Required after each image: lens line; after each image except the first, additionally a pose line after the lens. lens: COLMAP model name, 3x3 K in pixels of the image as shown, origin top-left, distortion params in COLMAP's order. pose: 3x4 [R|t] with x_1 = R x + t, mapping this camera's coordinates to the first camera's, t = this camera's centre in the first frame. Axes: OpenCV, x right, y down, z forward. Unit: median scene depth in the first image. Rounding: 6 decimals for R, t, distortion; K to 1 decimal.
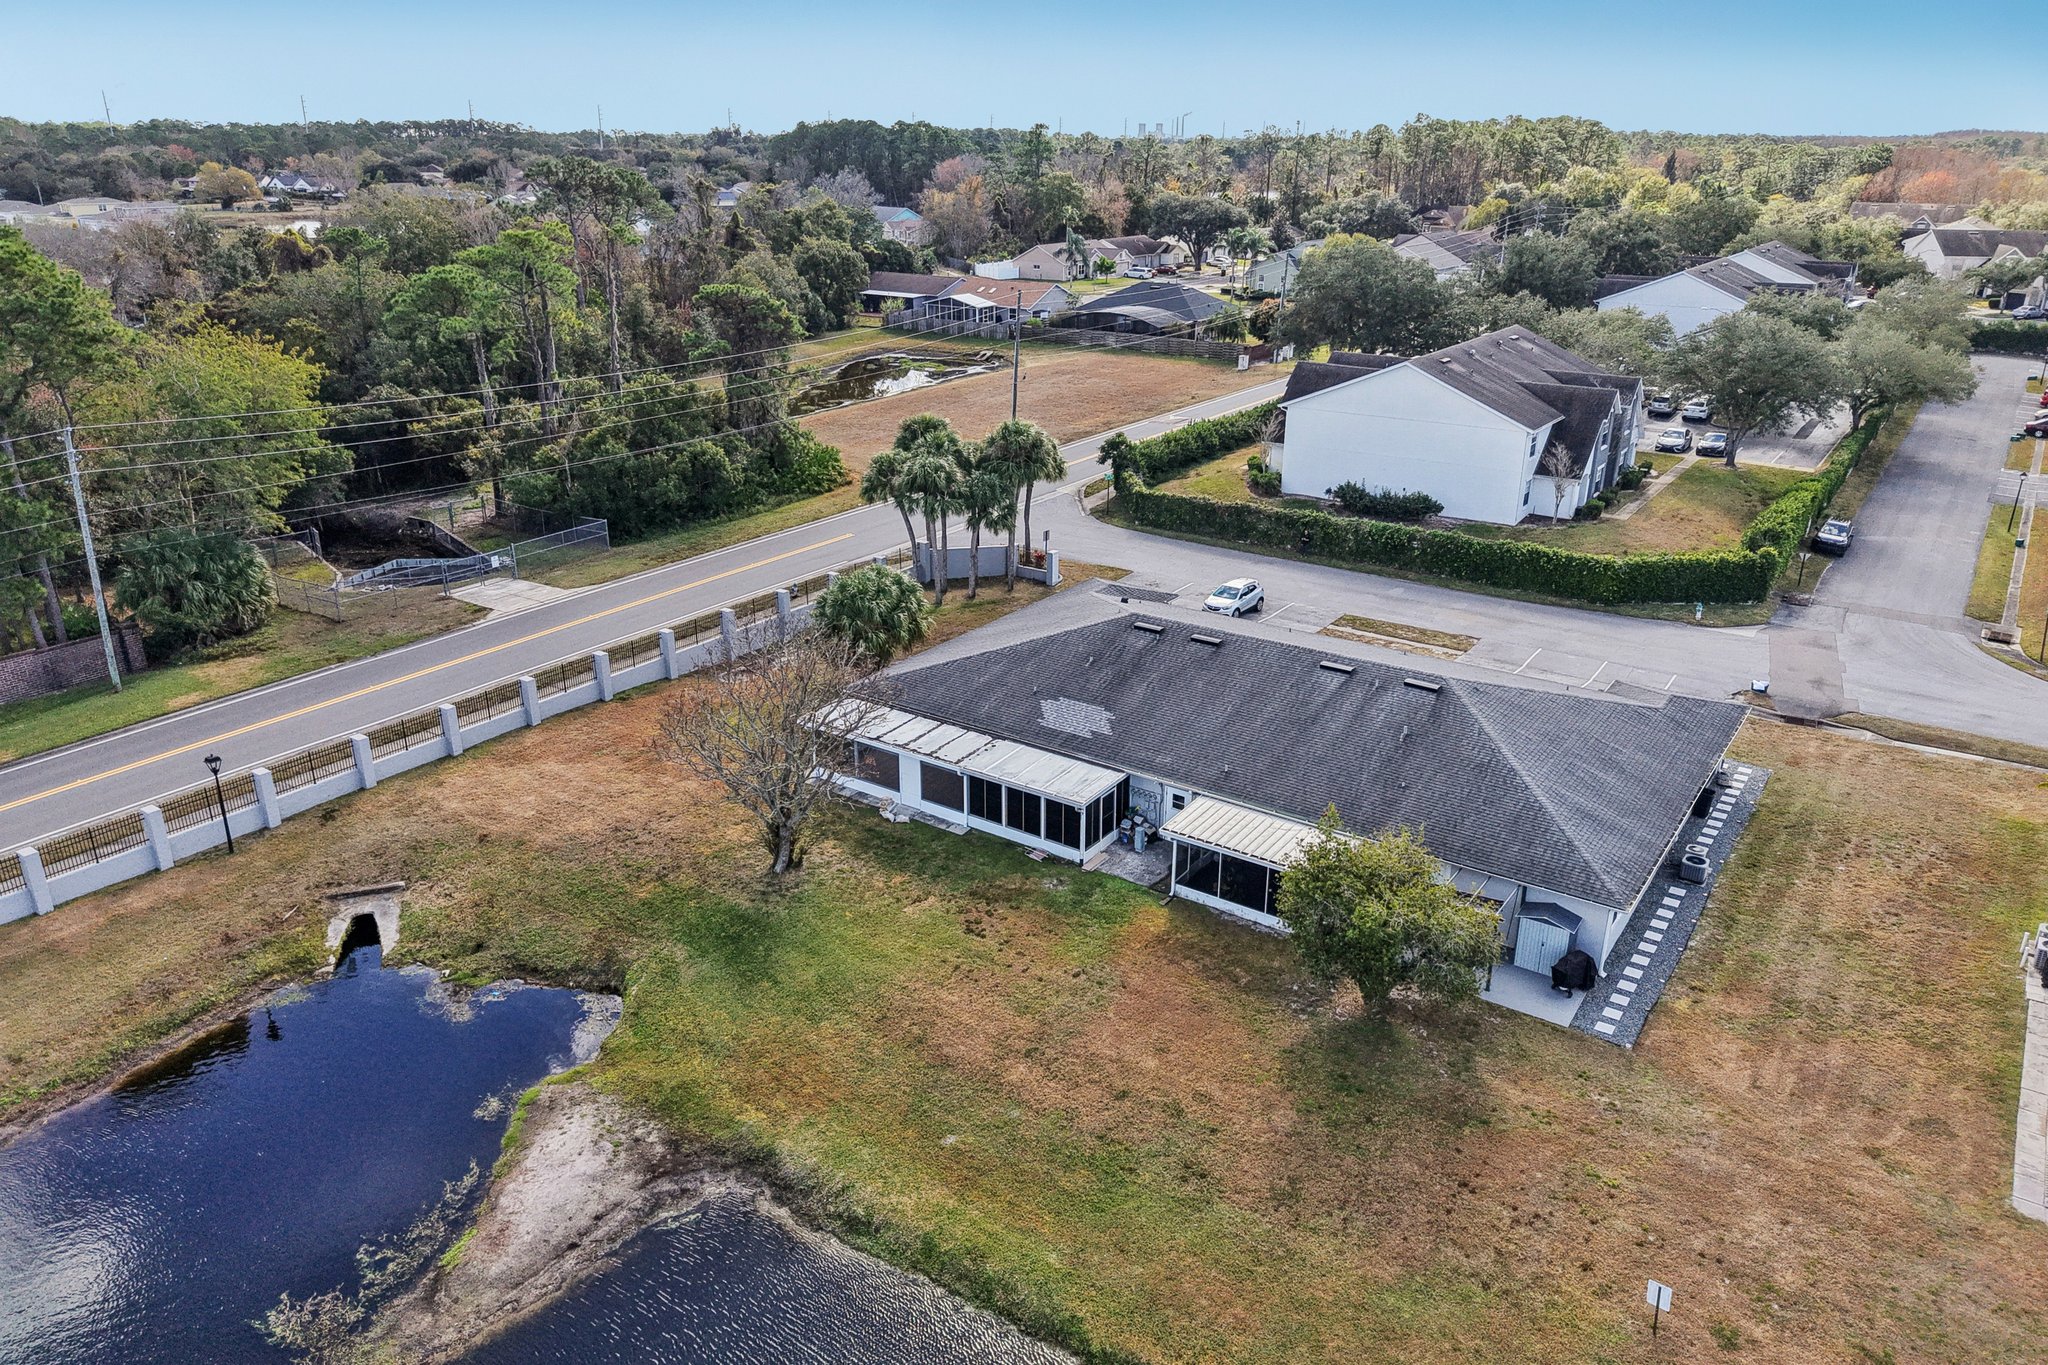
lens RADIAL K [[1404.3, 0, 1019.8], [0, 1404.3, 670.4], [0, 0, 1]] dist [0.025745, -0.029422]
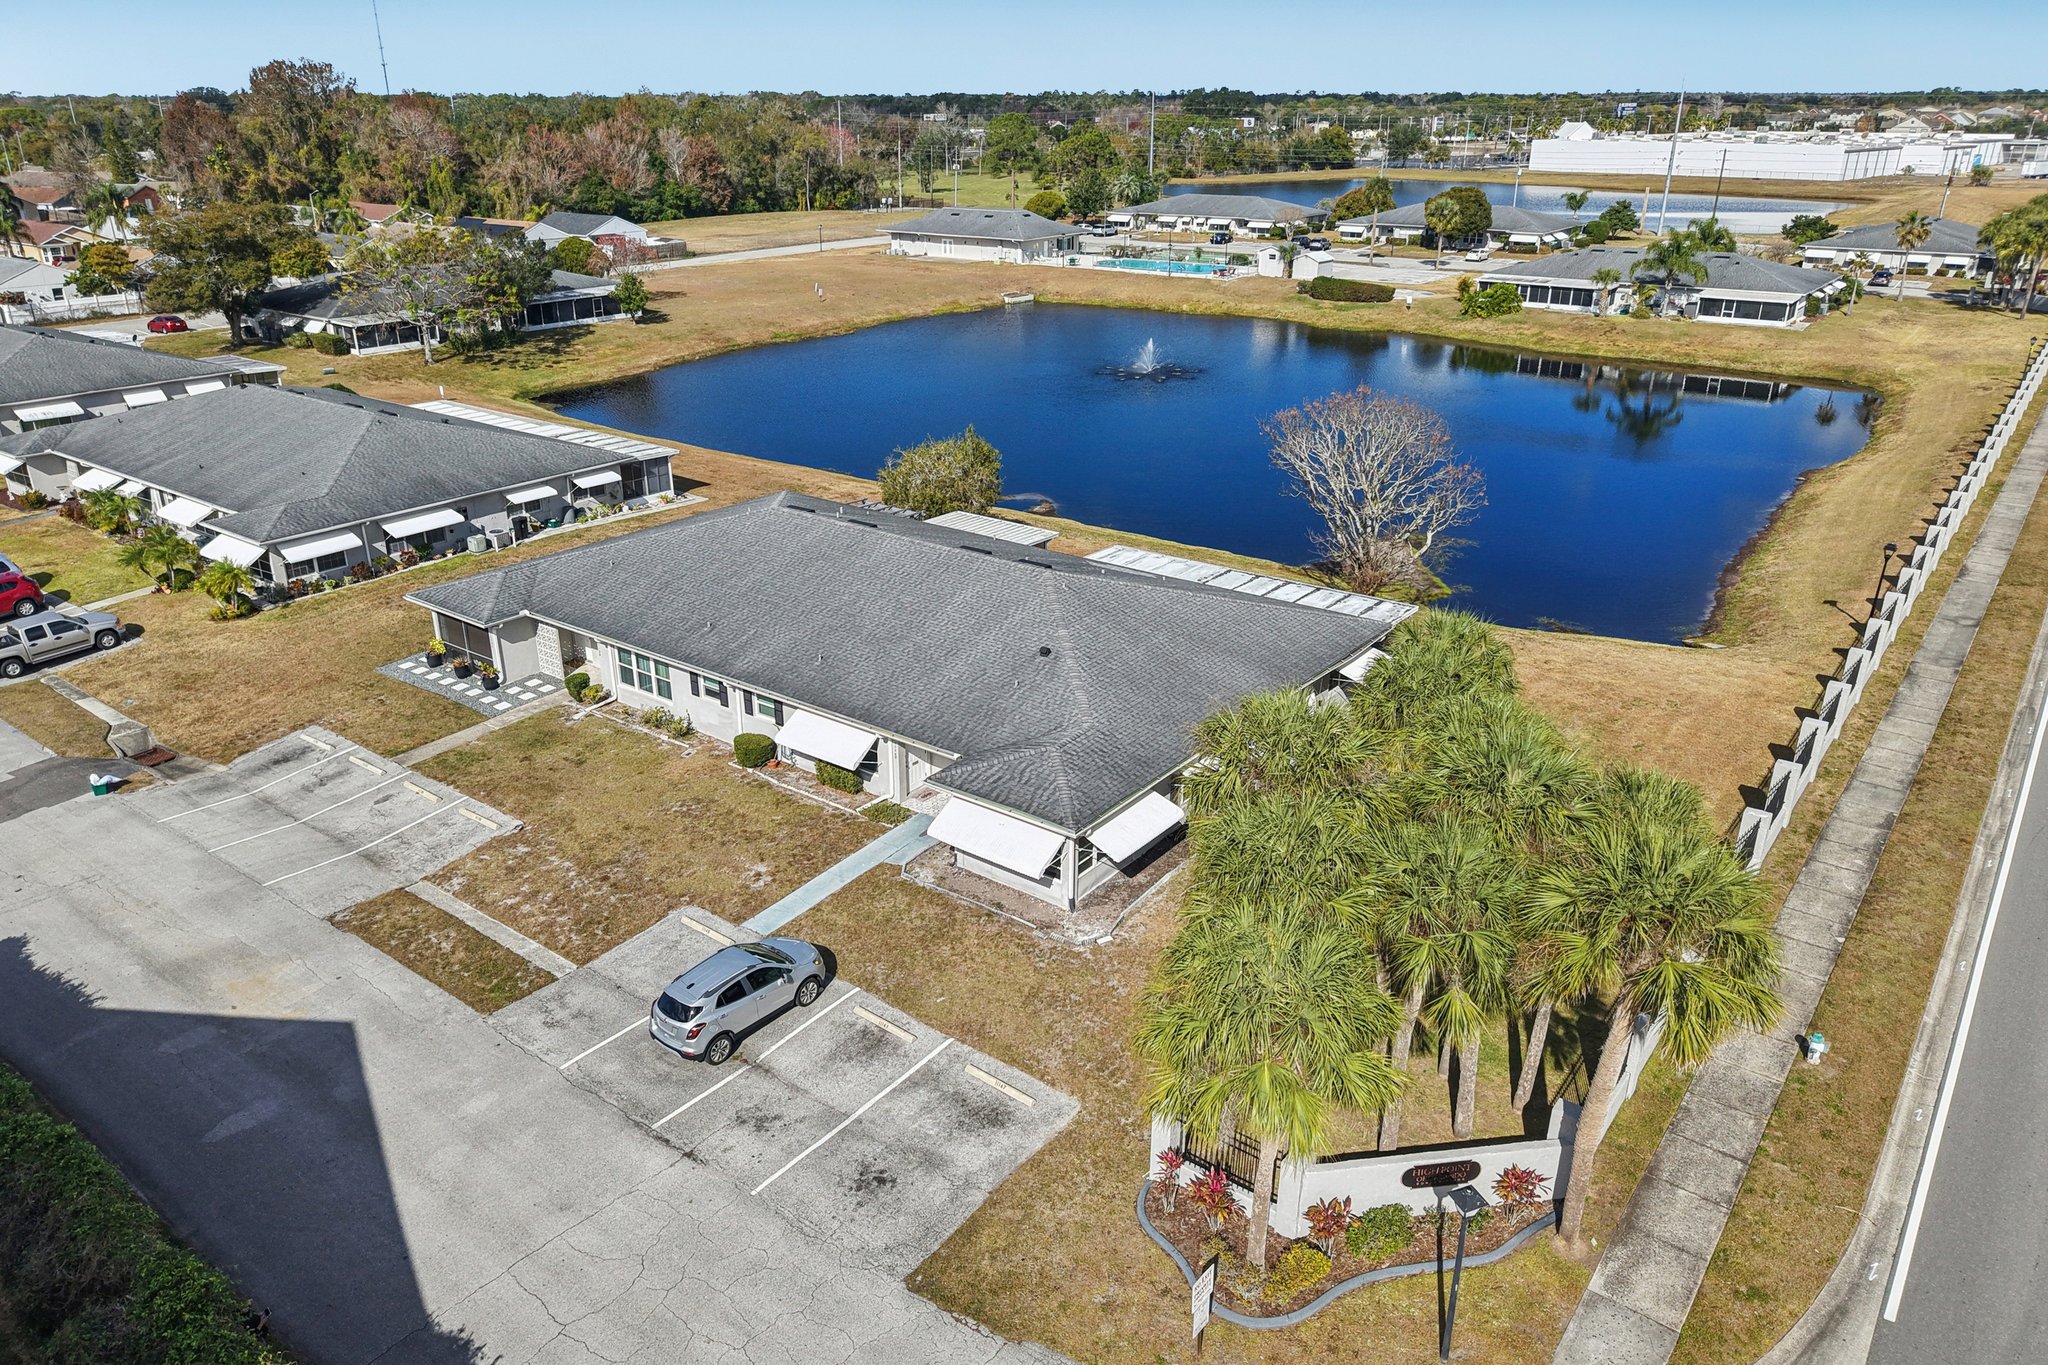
lens RADIAL K [[1404.3, 0, 1019.8], [0, 1404.3, 670.4], [0, 0, 1]] dist [0.025745, -0.029422]
pose [[-0.999253, -0.015768, 0.035283, 0.078610], [0.012311, 0.735536, 0.677374, -0.624463], [-0.036633, 0.677302, -0.734792, 1.872158]]
